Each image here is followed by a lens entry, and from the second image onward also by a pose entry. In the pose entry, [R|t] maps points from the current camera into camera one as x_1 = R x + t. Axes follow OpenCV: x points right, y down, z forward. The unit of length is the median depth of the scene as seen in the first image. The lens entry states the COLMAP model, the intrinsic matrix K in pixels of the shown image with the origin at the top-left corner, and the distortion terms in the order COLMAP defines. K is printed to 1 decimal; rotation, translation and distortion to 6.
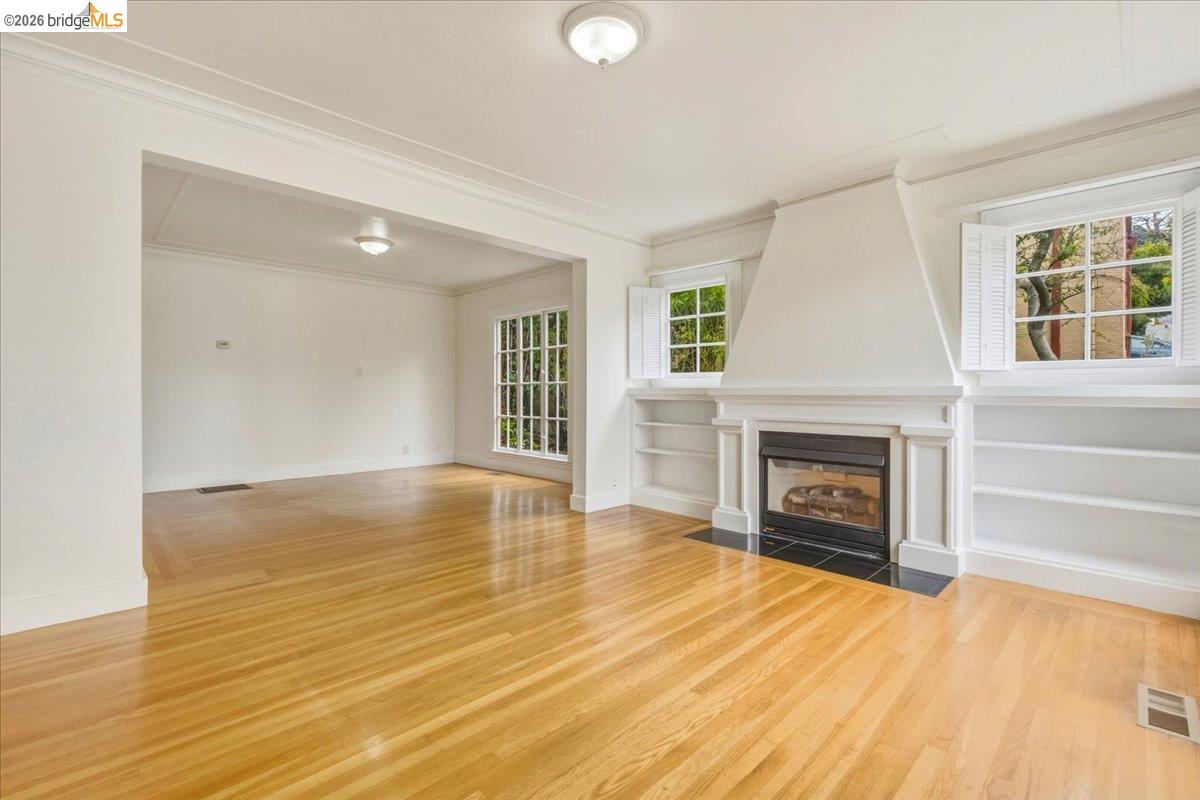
lens RADIAL K [[533.7, 0, 597.5], [0, 533.7, 394.3], [0, 0, 1]] dist [-0.005364, -0.000929]
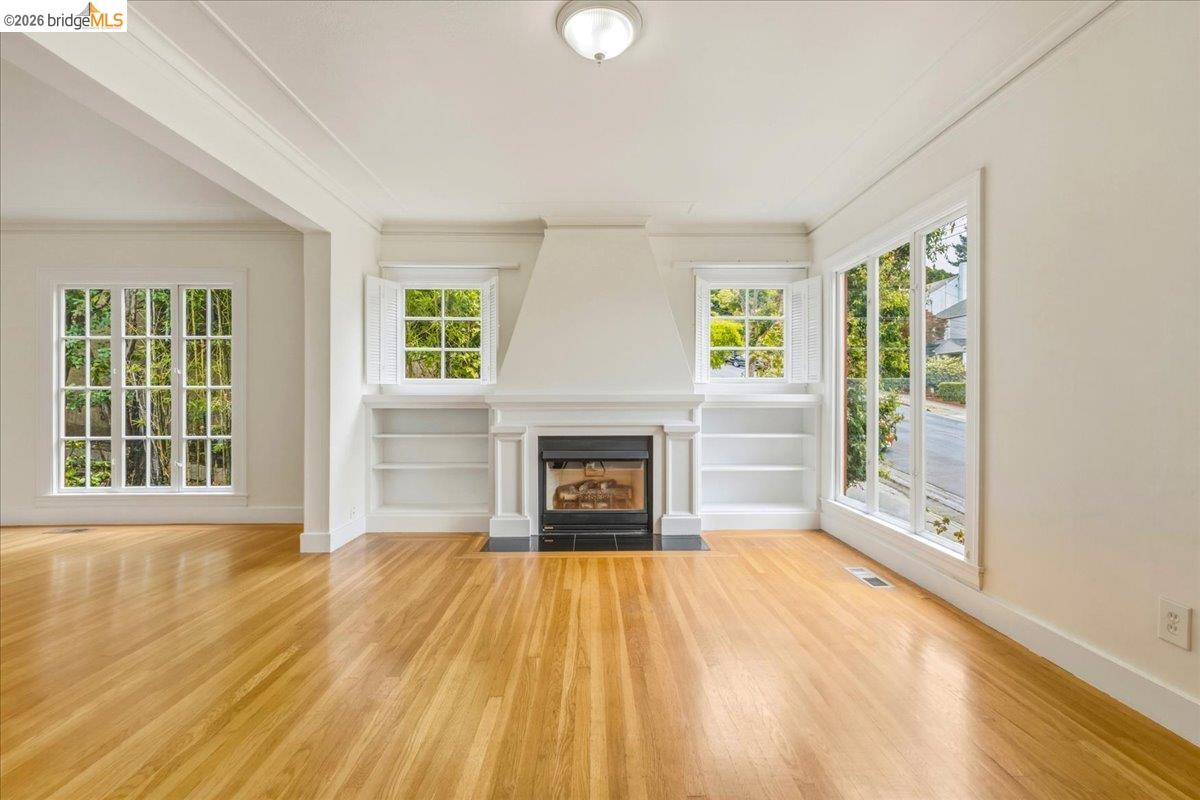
lens RADIAL K [[533.7, 0, 600.5], [0, 533.7, 400.9], [0, 0, 1]] dist [-0.005364, -0.000929]
pose [[0.683986, -0.006944, 0.729462, -0.373204], [0.006636, 0.999973, 0.003297, -0.003988], [-0.729465, 0.002585, 0.684013, 0.186874]]
